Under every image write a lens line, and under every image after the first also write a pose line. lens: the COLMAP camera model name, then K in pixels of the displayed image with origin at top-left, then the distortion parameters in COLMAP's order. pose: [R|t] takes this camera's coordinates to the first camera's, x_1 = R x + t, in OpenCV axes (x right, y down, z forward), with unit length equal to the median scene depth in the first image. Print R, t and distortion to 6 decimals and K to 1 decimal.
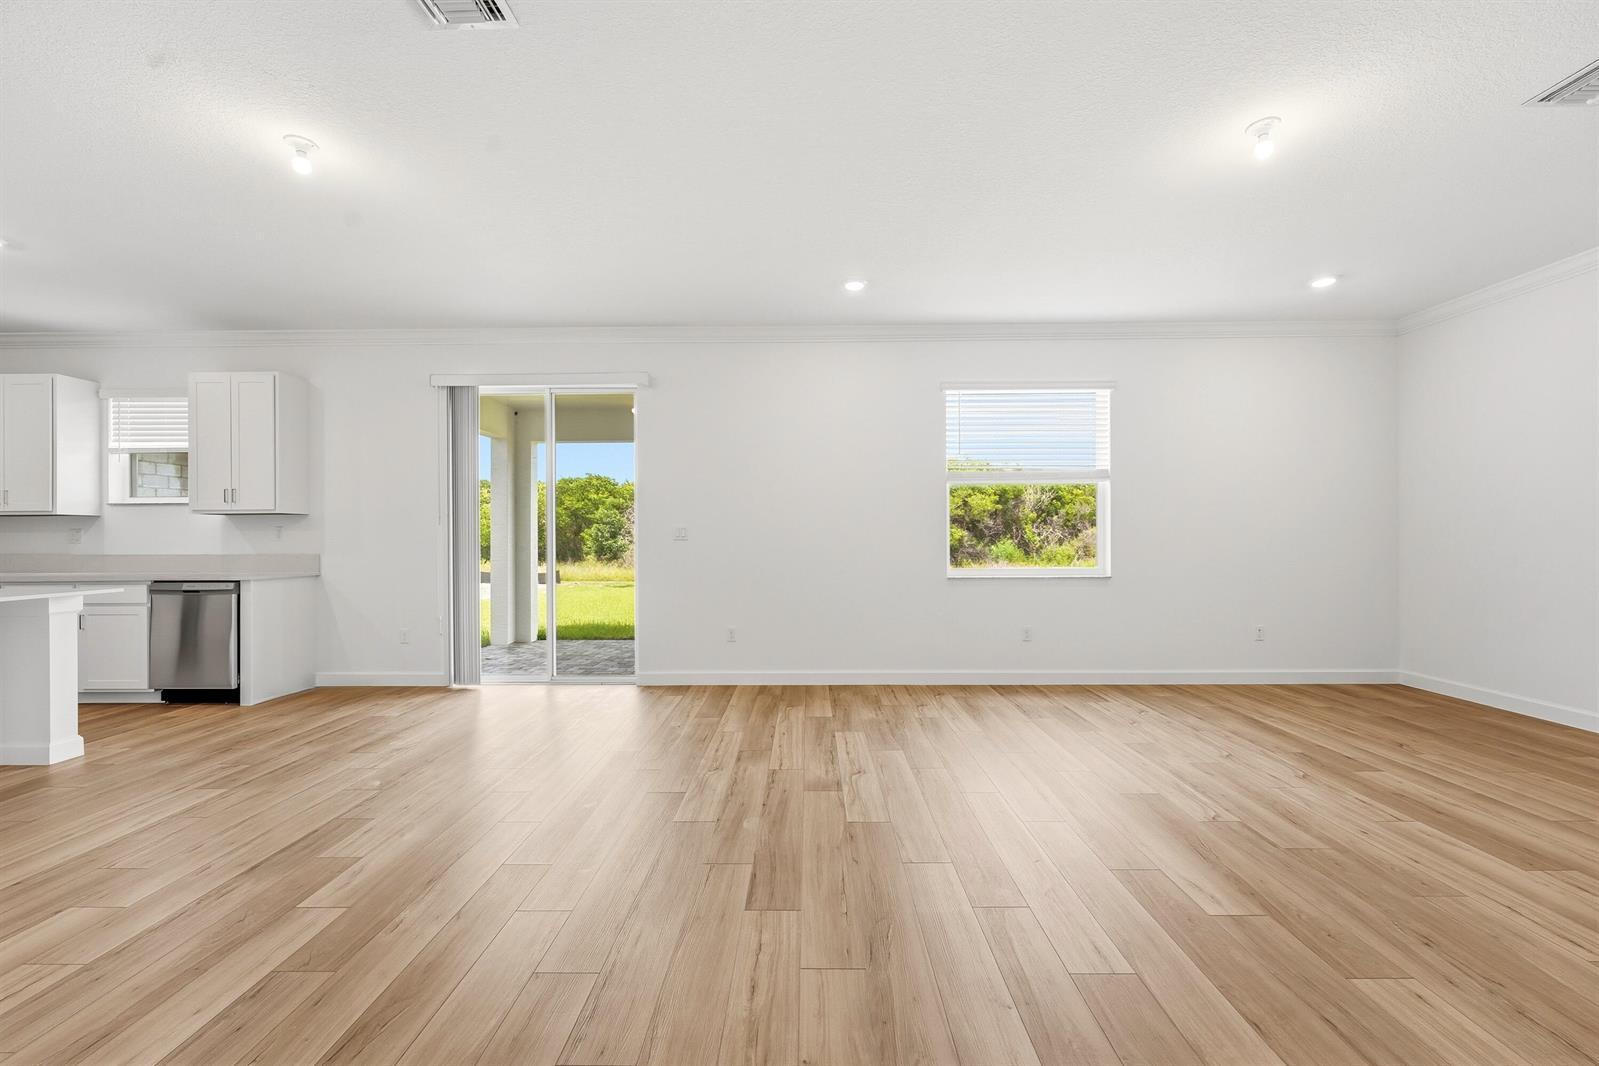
lens RADIAL K [[650.4, 0, 799.5], [0, 650.4, 533.0], [0, 0, 1]] dist [0.000037, -0.000182]
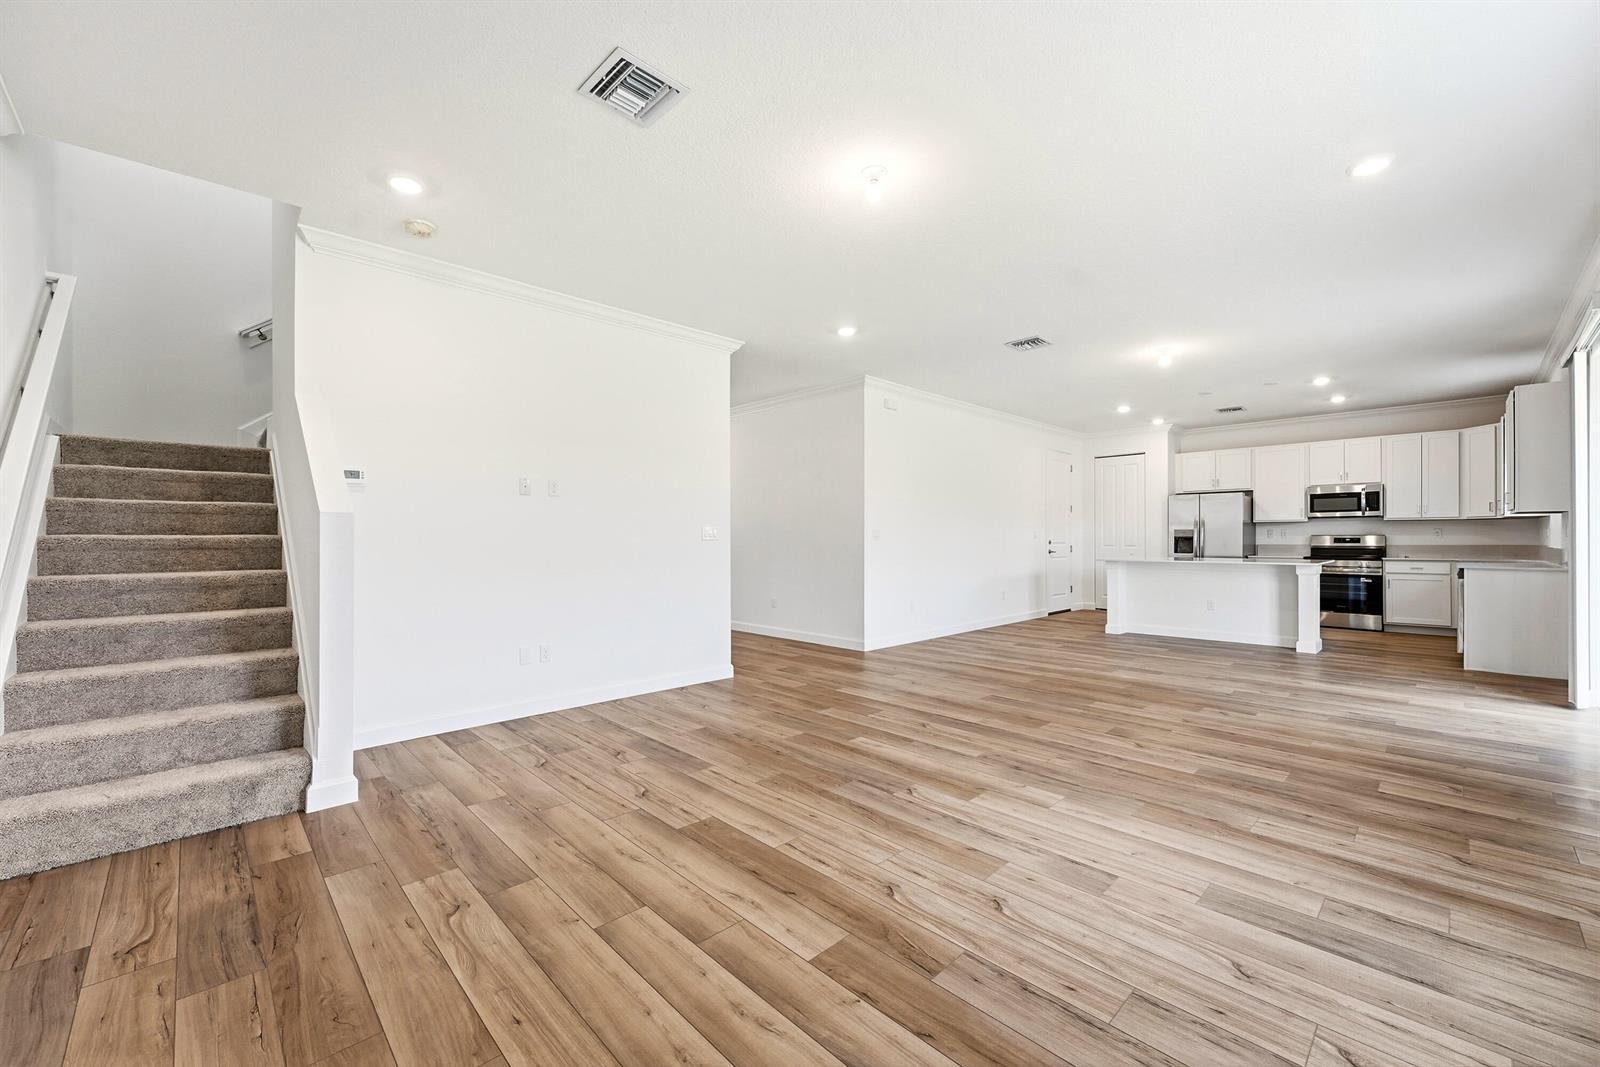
lens RADIAL K [[650.8, 0, 800.0], [0, 650.8, 533.5], [0, 0, 1]] dist [0.000037, -0.000182]
pose [[-0.722178, 0.002384, -0.691703, 1.263433], [0.014101, 0.999837, -0.011277, 0.003865], [0.691563, -0.017898, -0.722094, 1.375041]]
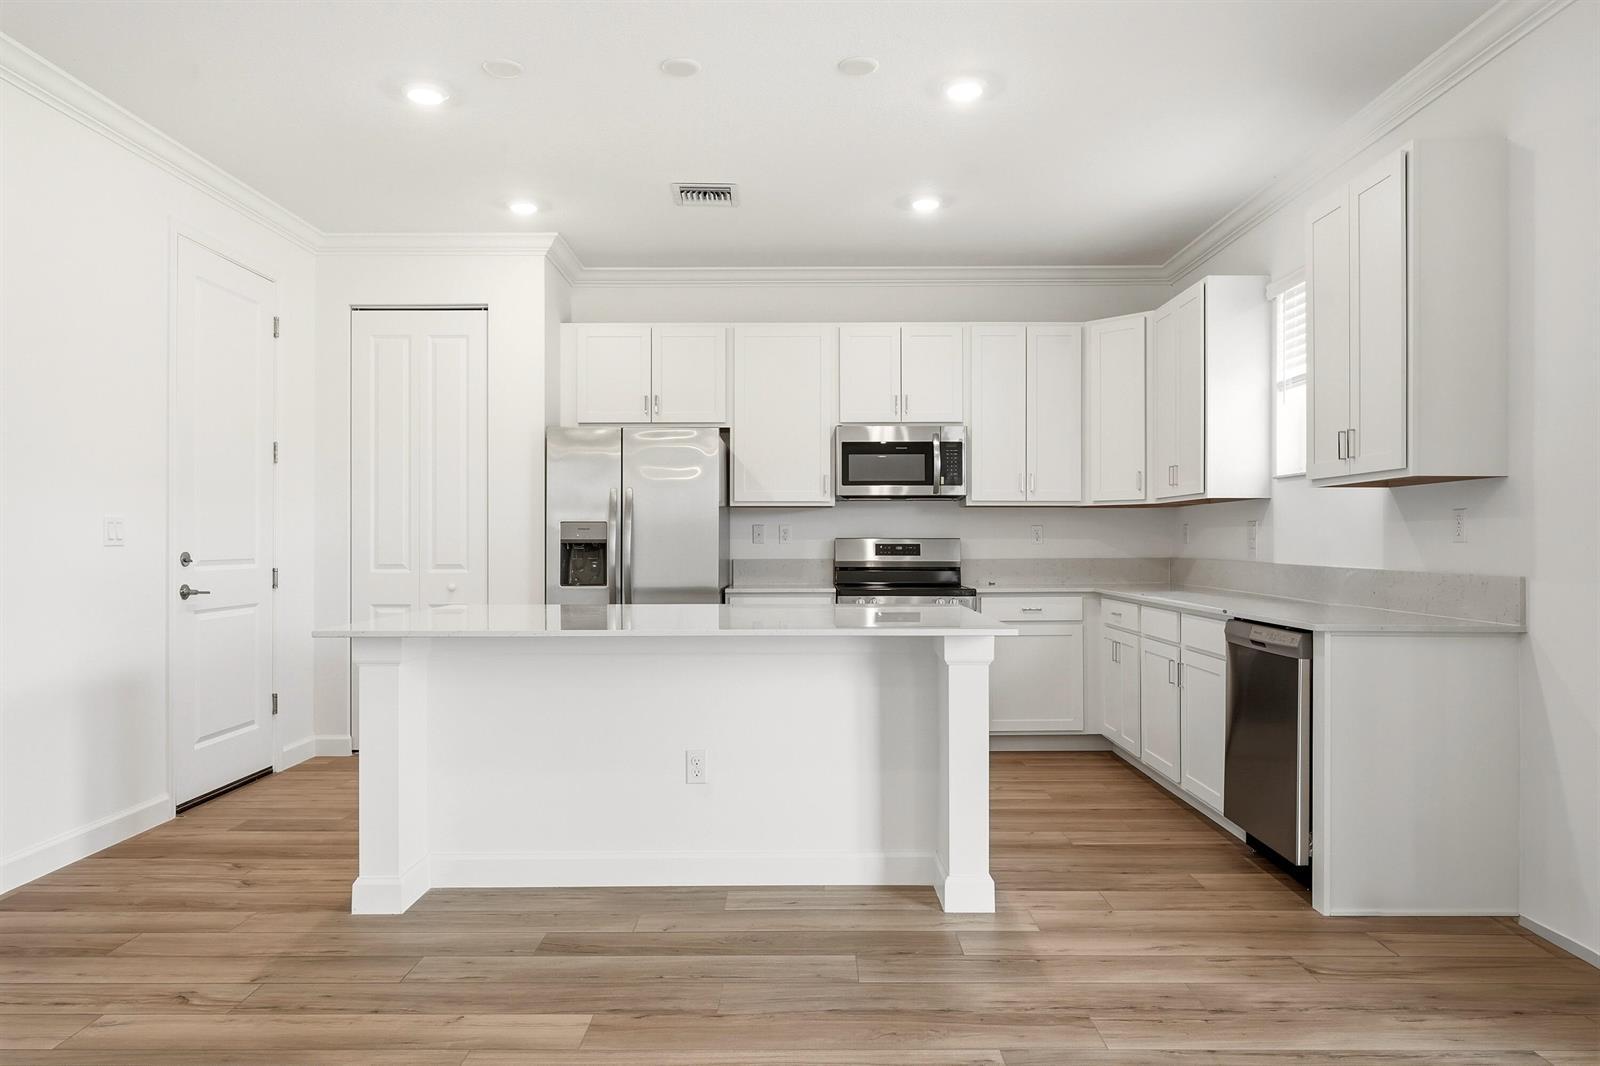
lens RADIAL K [[1047.5, 0, 800.0], [0, 1047.5, 533.0], [0, 0, 1]] dist [0.003606, 0.000749]
pose [[-0.014293, -0.000507, -0.999898, -0.167811], [0.012706, 0.999919, -0.000688, 0.002005], [0.999817, -0.012714, -0.014285, 0.875547]]
